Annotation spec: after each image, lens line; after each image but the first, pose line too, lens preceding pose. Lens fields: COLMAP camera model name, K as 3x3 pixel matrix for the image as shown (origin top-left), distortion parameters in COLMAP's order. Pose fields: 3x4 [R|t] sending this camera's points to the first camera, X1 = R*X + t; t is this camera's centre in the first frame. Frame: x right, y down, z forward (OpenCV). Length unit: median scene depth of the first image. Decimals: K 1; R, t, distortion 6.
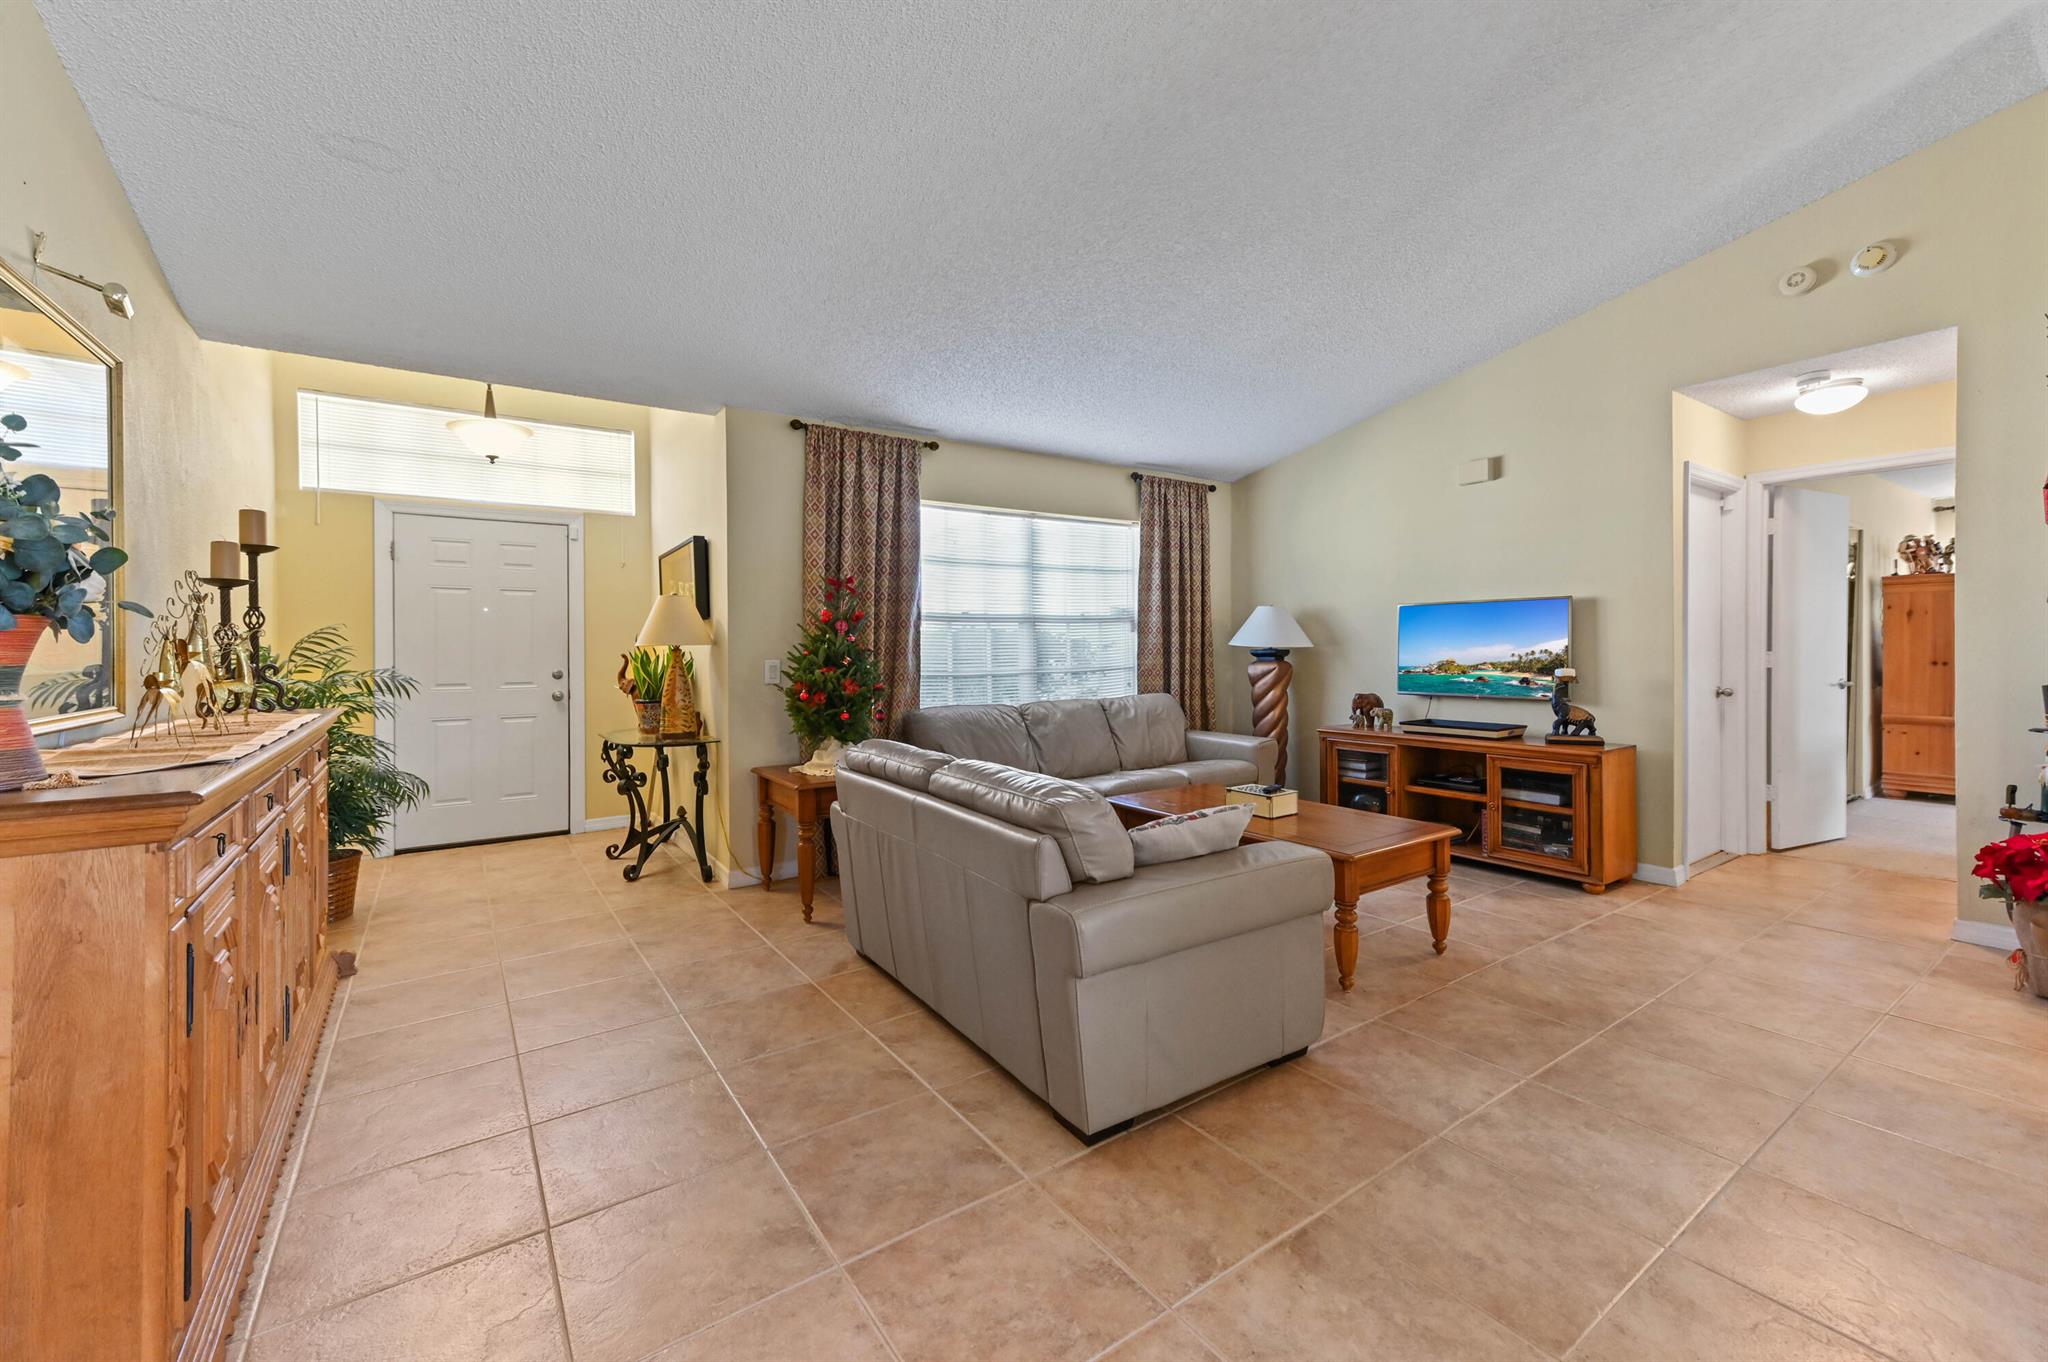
lens RADIAL K [[814.3, 0, 1017.1], [0, 814.3, 639.8], [0, 0, 1]] dist [0.012250, -0.000297]
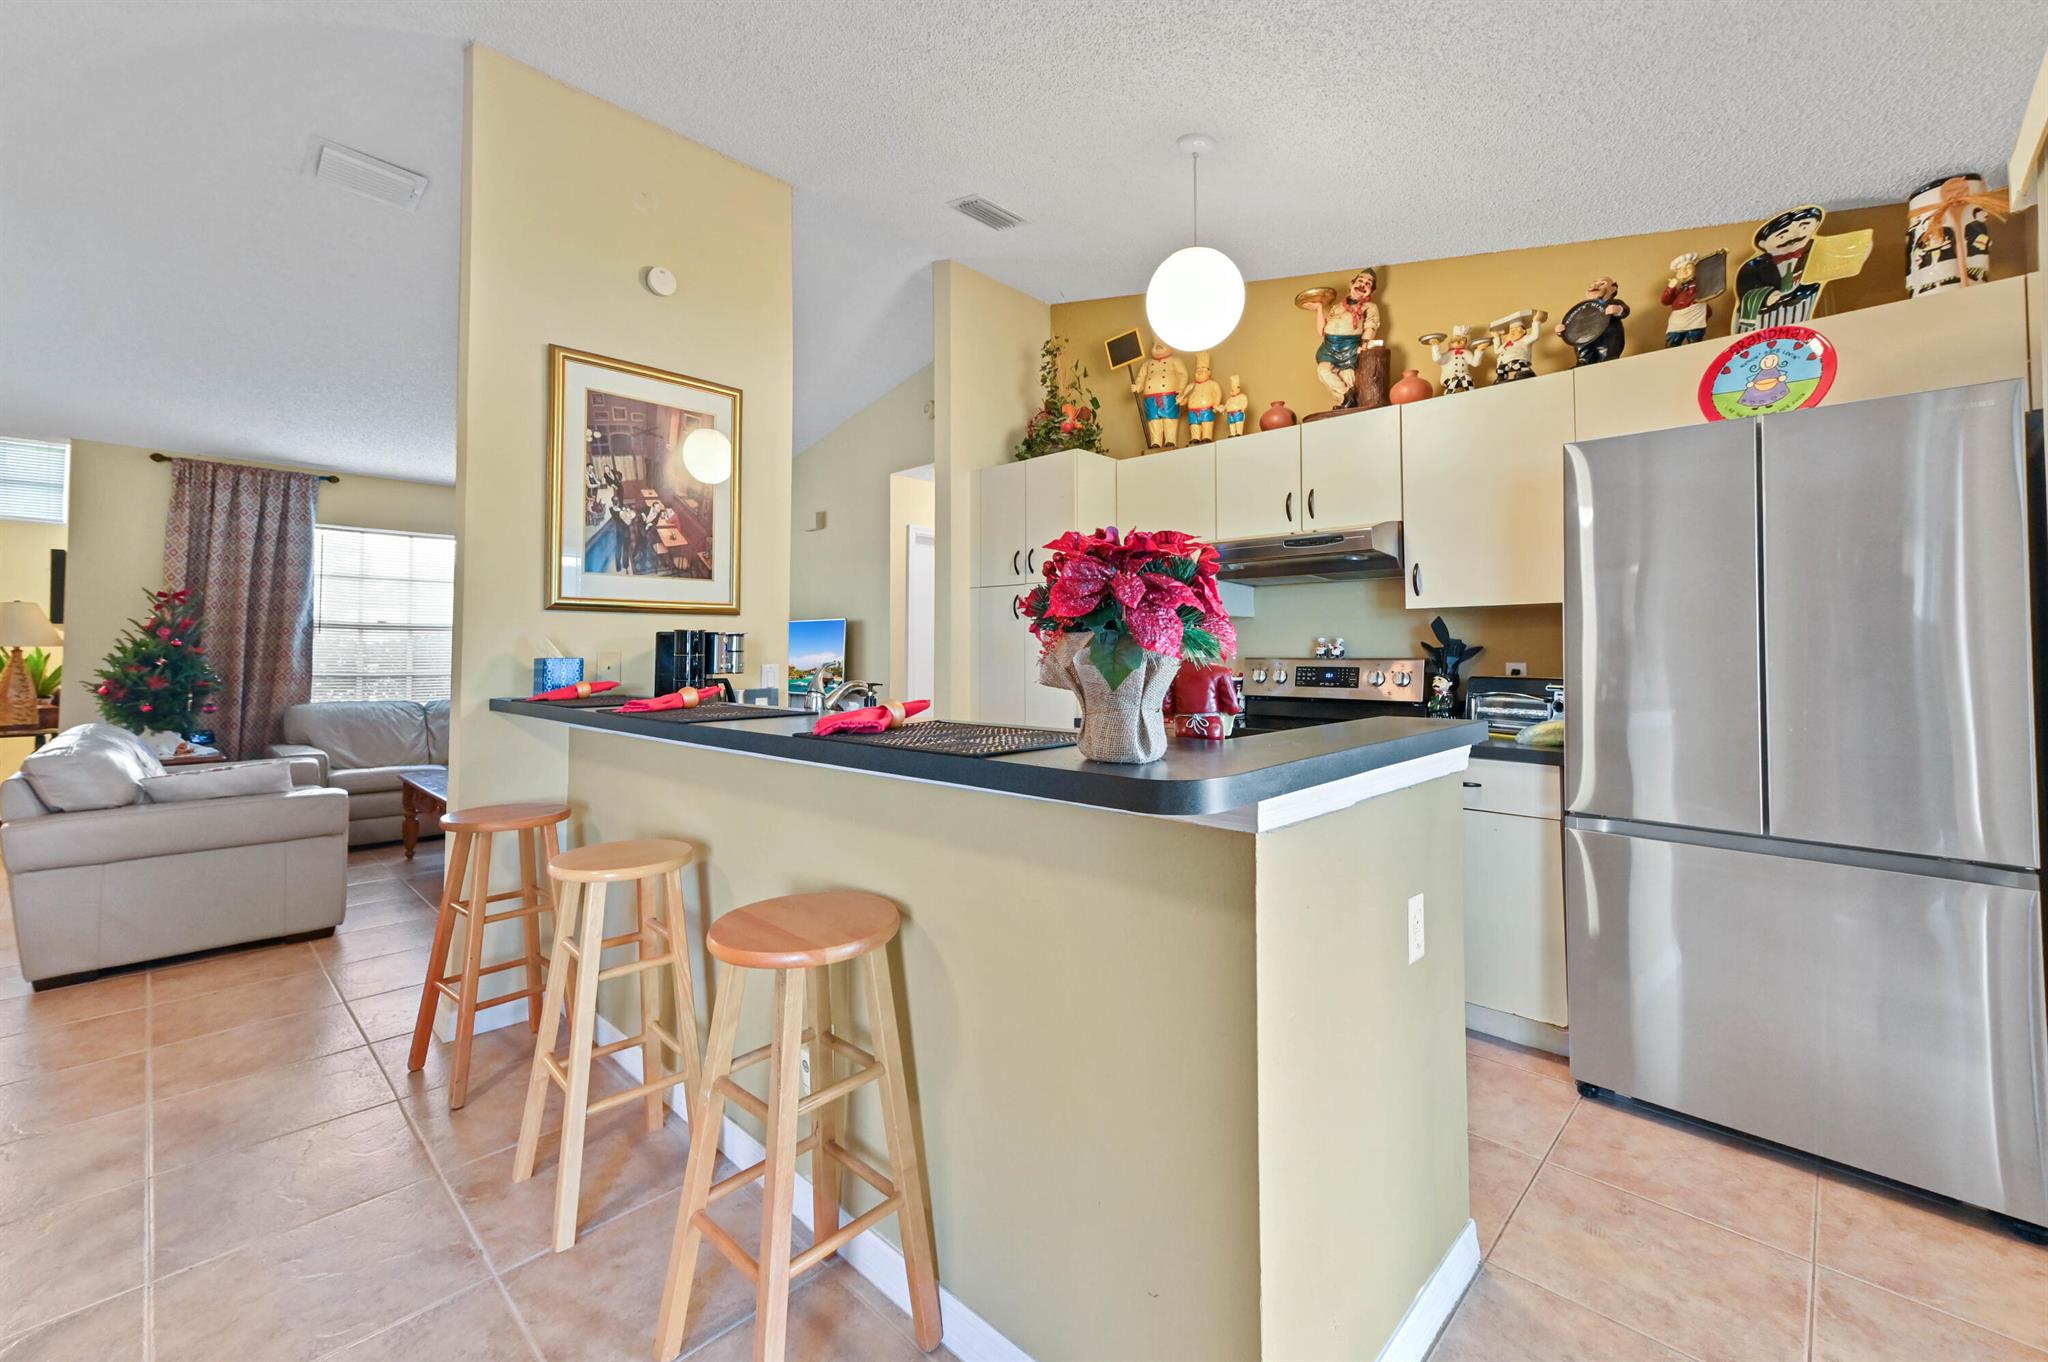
lens RADIAL K [[814.3, 0, 1039.0], [0, 814.3, 633.8], [0, 0, 1]] dist [0.012250, -0.000297]
pose [[0.979534, 0.015157, 0.200708, 0.660002], [-0.011908, 0.999778, -0.017389, -0.007392], [-0.200927, 0.014643, 0.979497, -0.360135]]
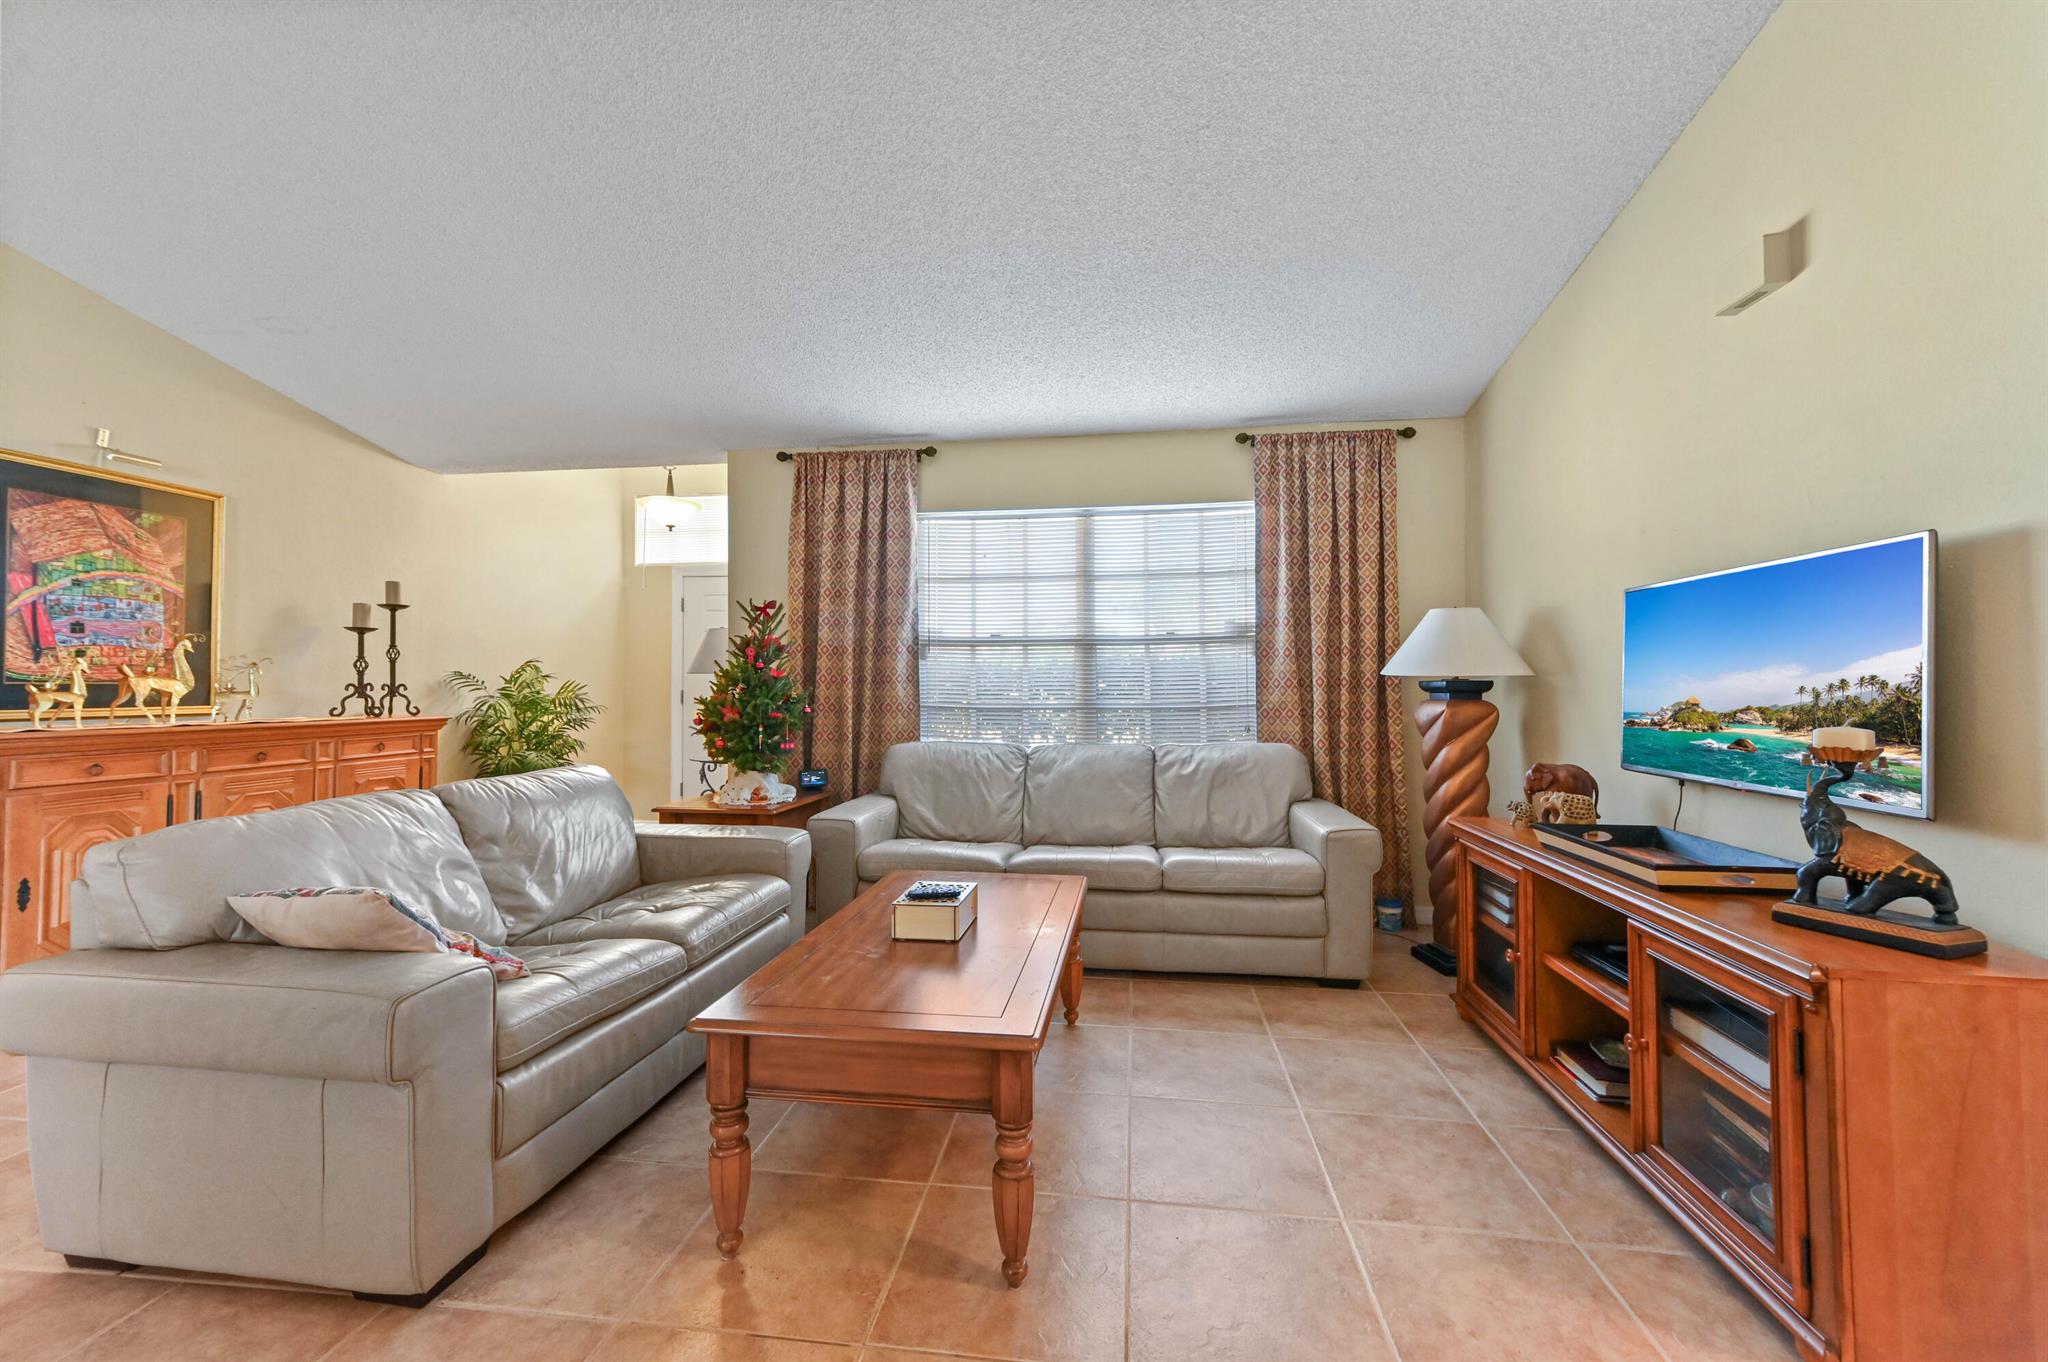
lens RADIAL K [[814.3, 0, 1033.2], [0, 814.3, 667.6], [0, 0, 1]] dist [0.012250, -0.000297]
pose [[0.736534, -0.009474, -0.676334, 0.588488], [-0.000661, 0.999891, -0.014726, 0.013449], [0.676400, 0.011293, 0.736448, 0.419977]]
